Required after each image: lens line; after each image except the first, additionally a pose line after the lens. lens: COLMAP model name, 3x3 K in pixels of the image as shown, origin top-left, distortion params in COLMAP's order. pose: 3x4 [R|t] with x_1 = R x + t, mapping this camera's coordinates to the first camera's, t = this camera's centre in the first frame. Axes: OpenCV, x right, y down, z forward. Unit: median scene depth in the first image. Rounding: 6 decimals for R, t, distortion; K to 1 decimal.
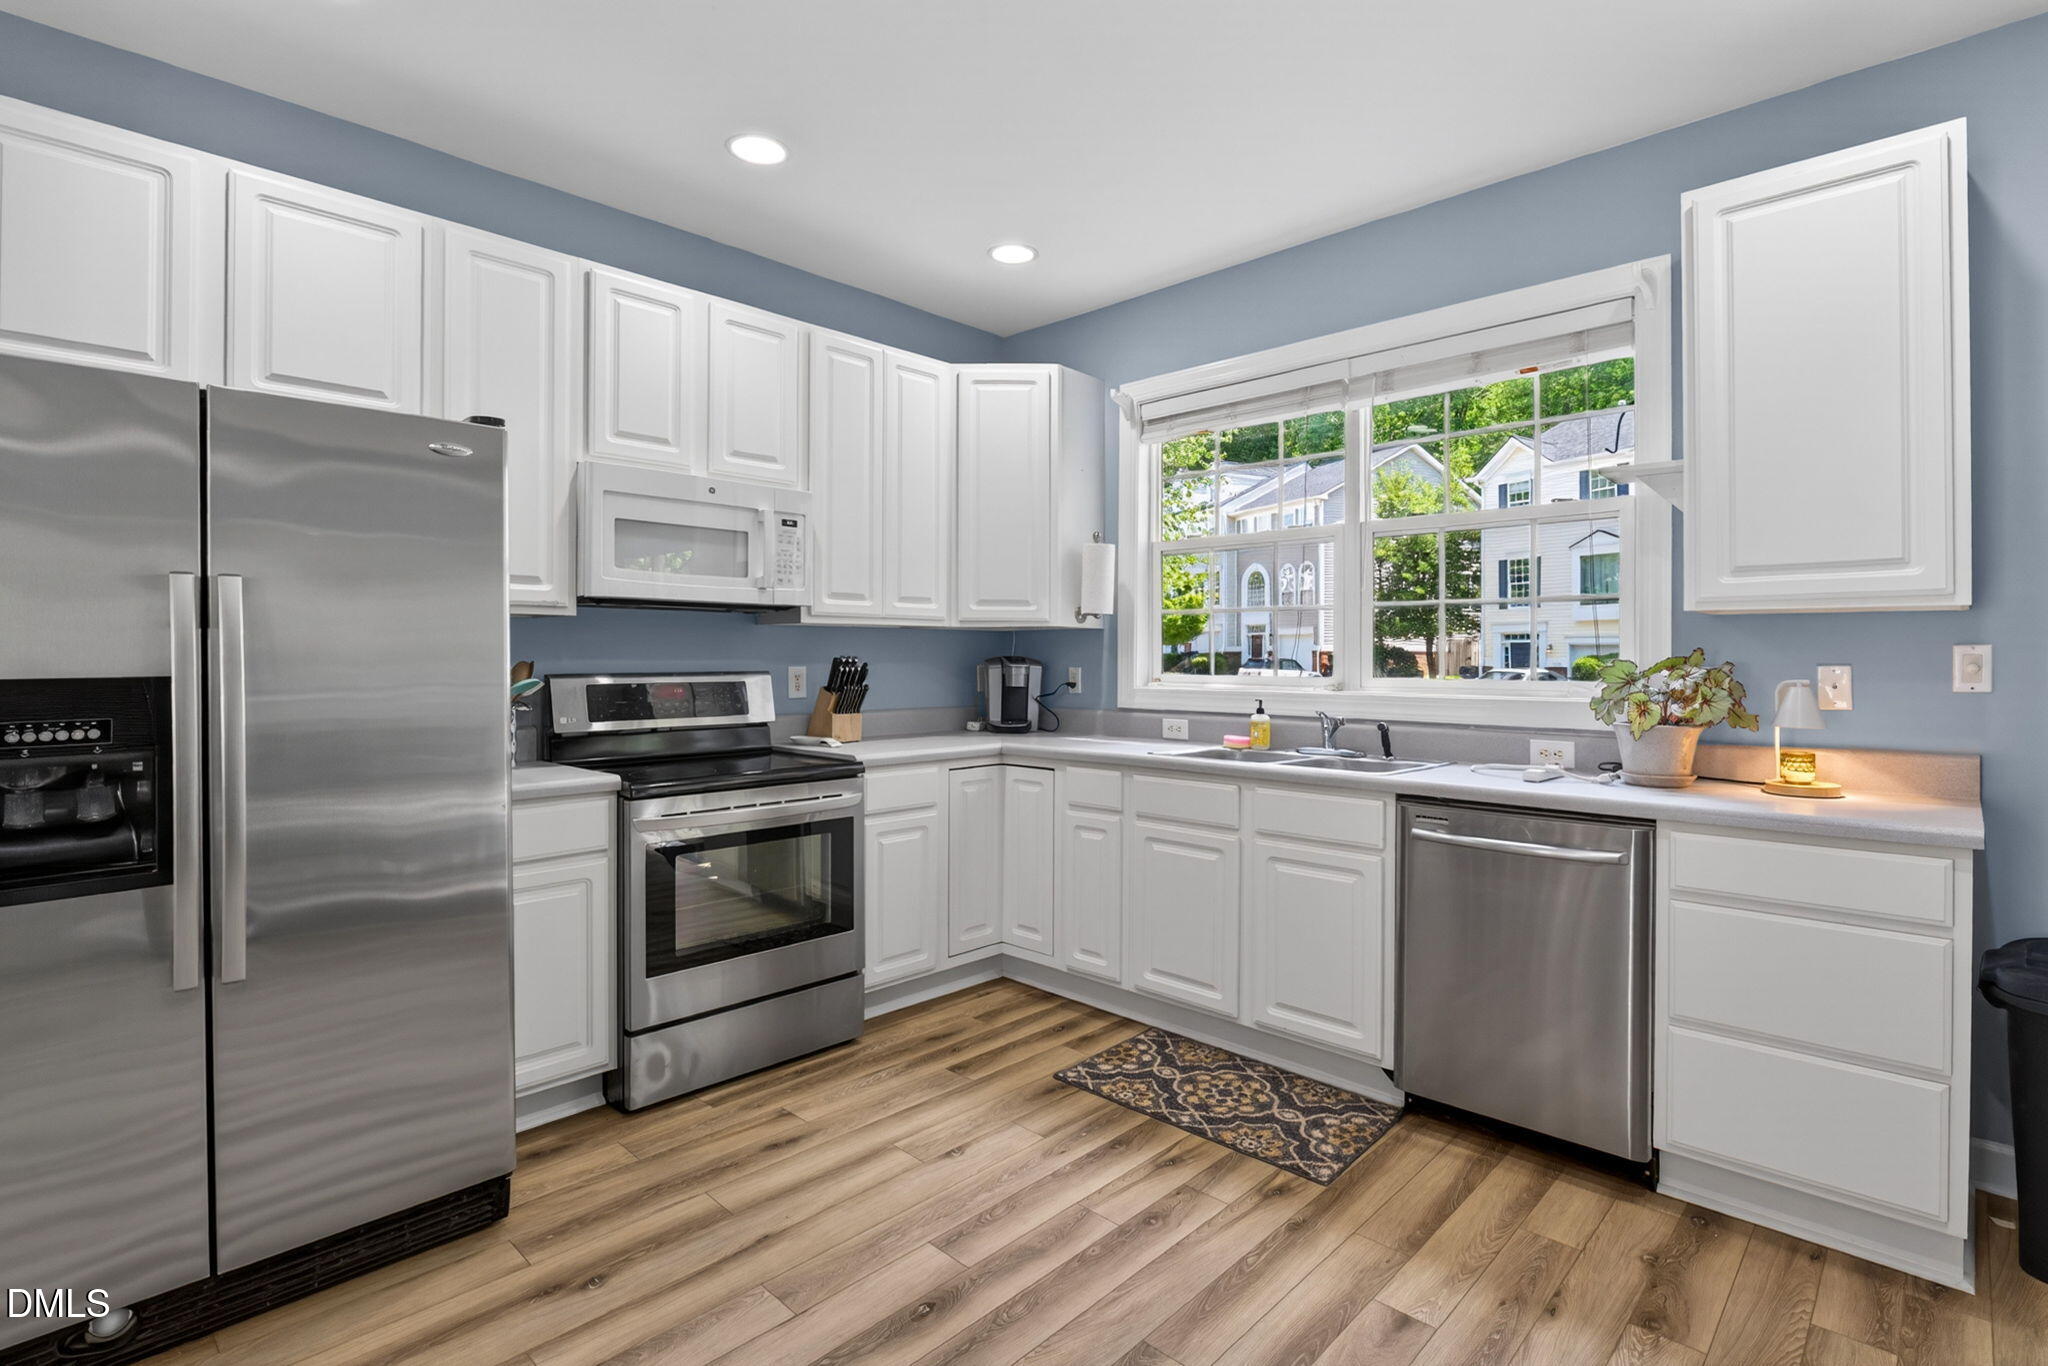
lens RADIAL K [[987.5, 0, 1023.0], [0, 987.5, 655.4], [0, 0, 1]] dist [-0.002277, -0.000601]
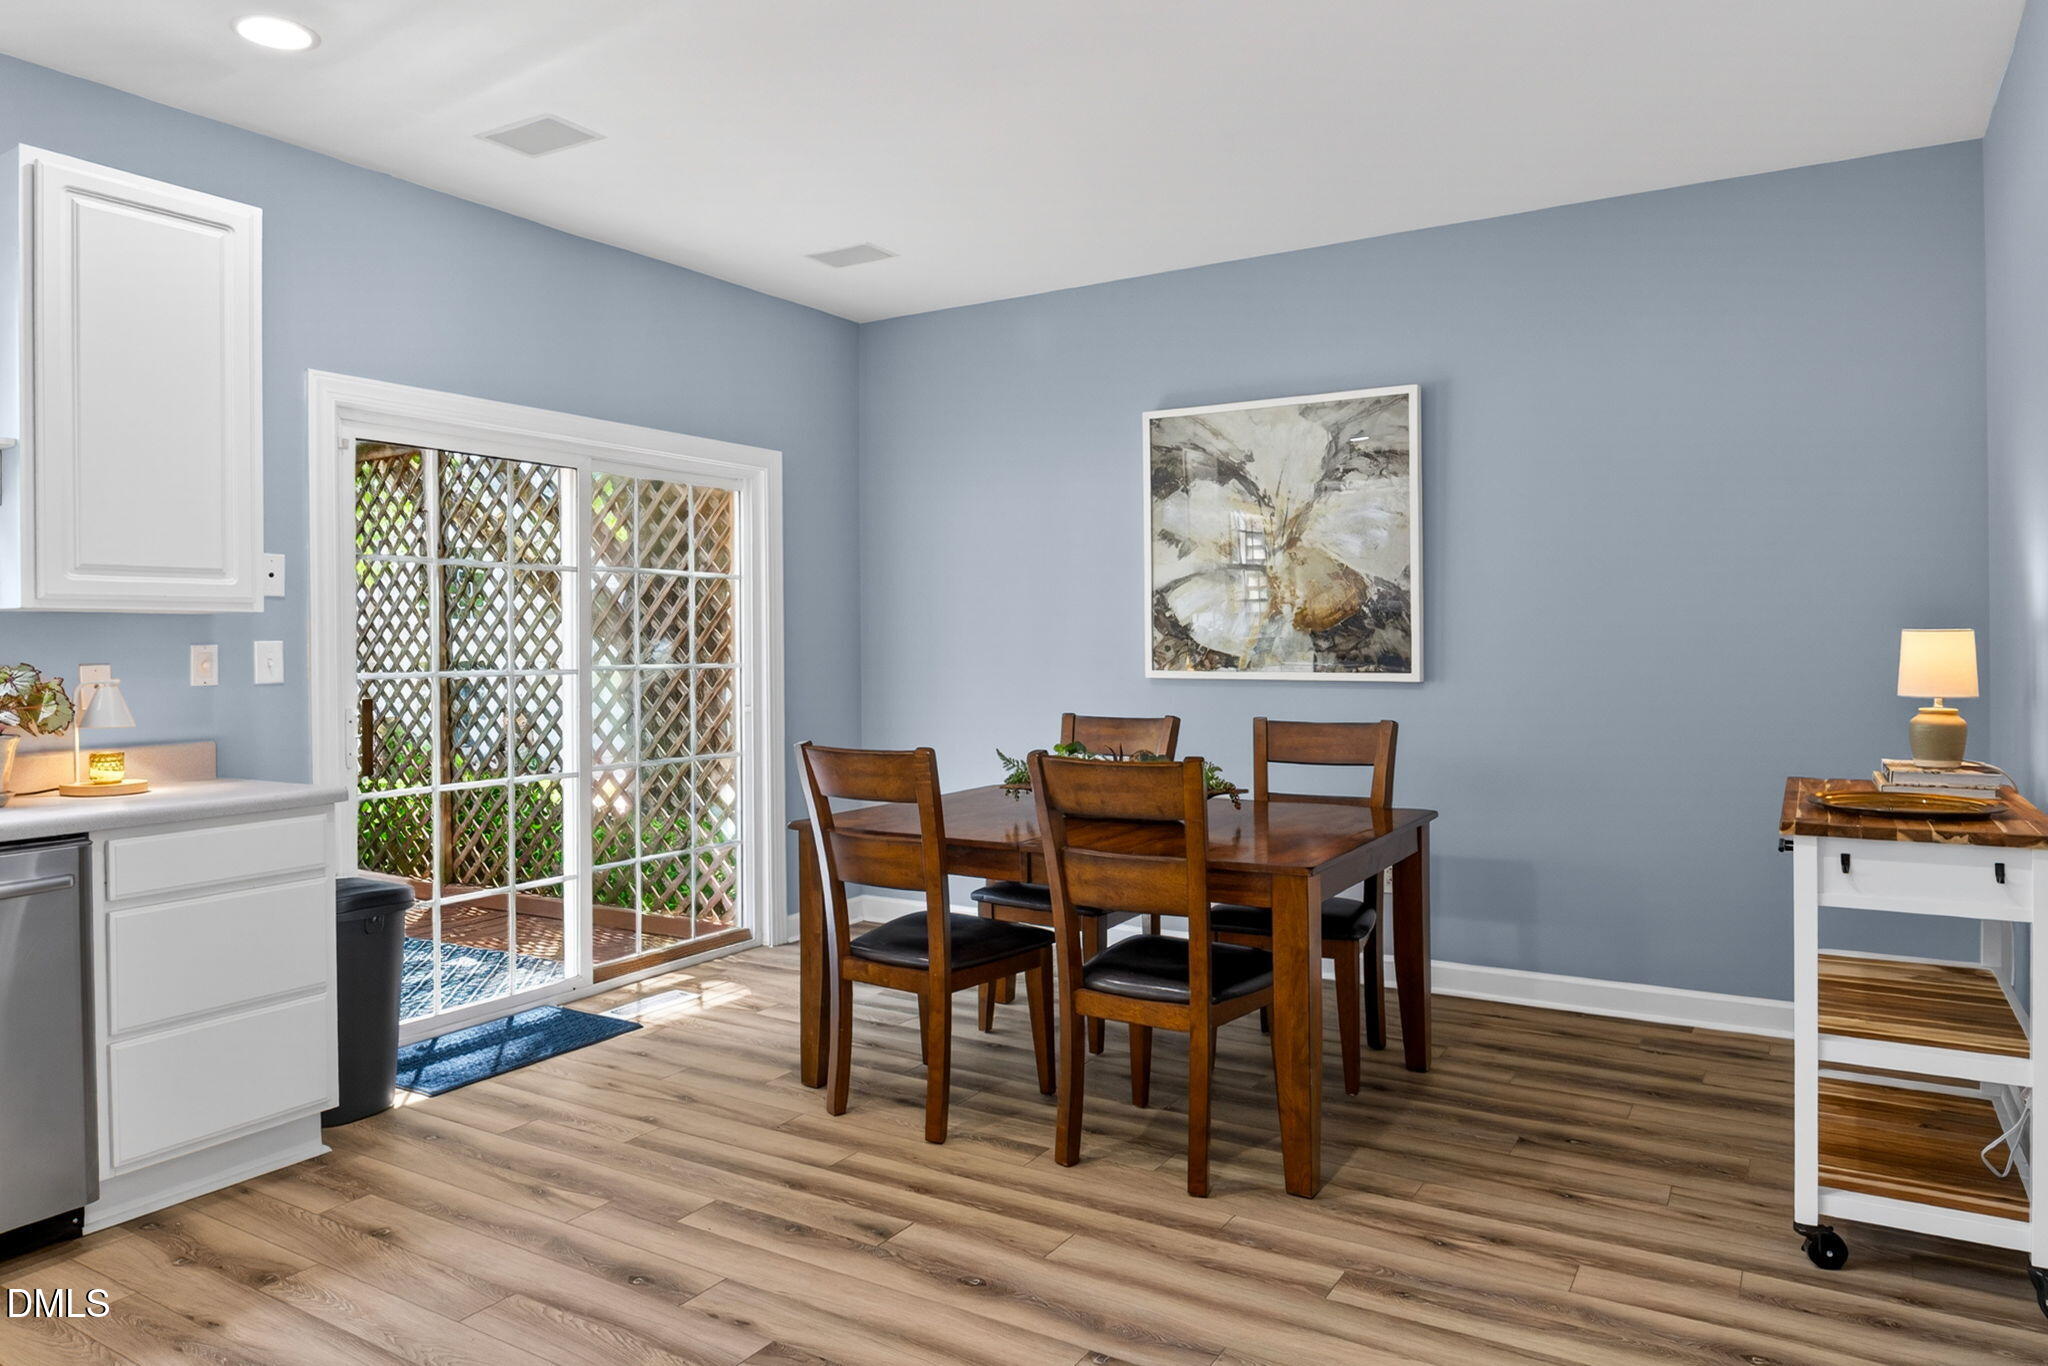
lens RADIAL K [[1202.1, 0, 1041.9], [0, 1202.1, 642.6], [0, 0, 1]] dist [-0.013974, 0.000697]
pose [[-0.193872, -0.000282, 0.981027, -0.486341], [0.008809, 0.999959, 0.002028, -0.005594], [-0.980987, 0.009035, -0.193861, 0.253781]]
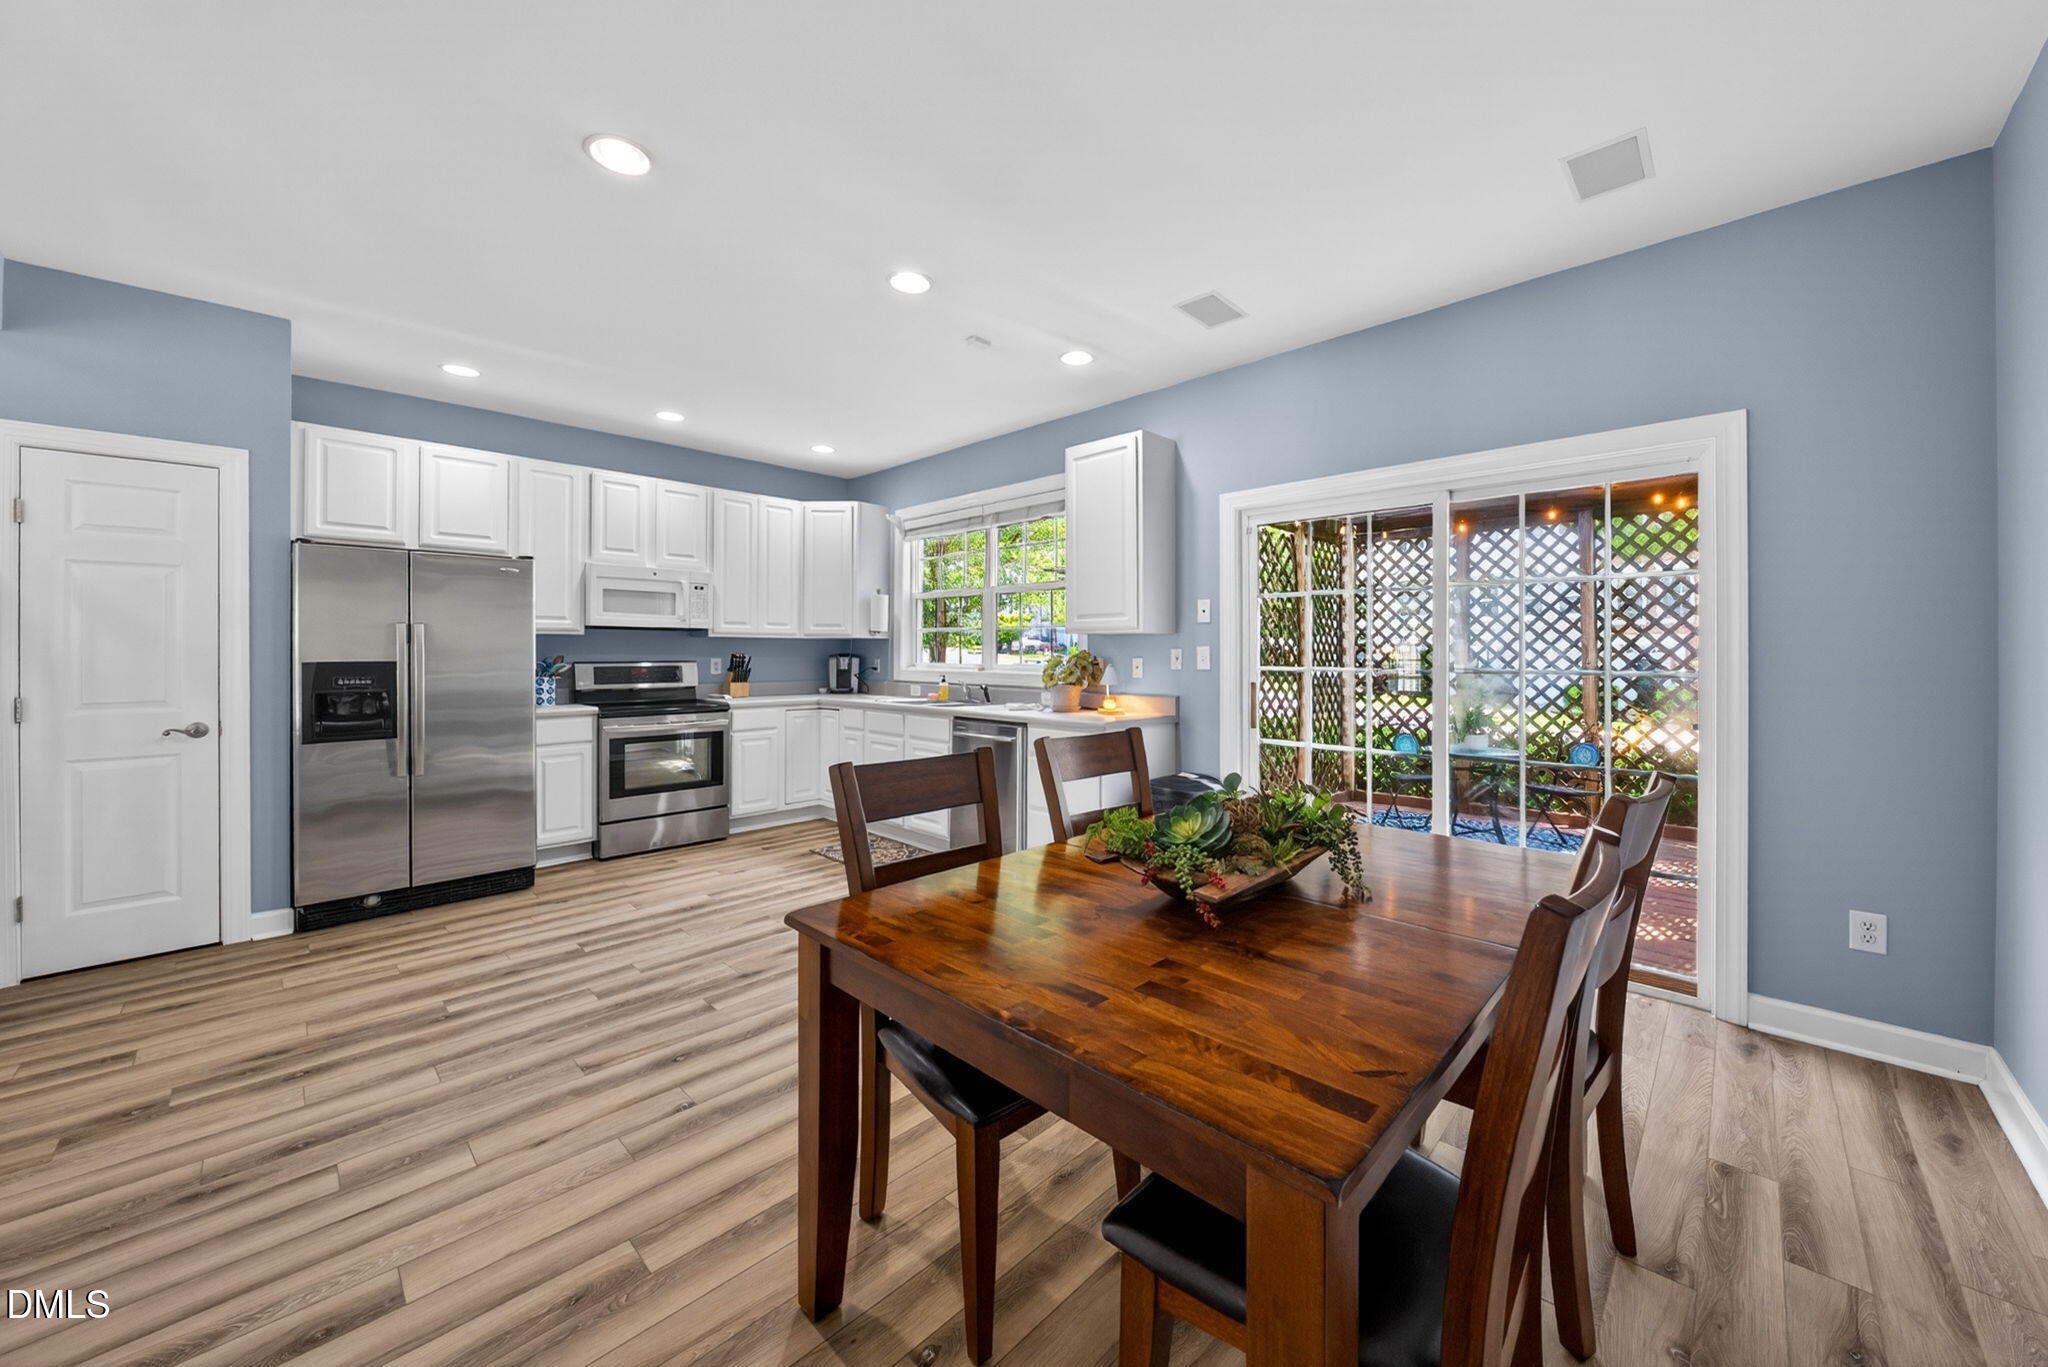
lens RADIAL K [[748.6, 0, 1040.0], [0, 748.6, 649.0], [0, 0, 1]] dist [-0.001408, -0.000162]
pose [[1.000000, 0.000397, 0.000841, 0.499616], [-0.000395, 0.999997, -0.002398, -0.004982], [-0.000842, 0.002398, 0.999997, -0.584757]]
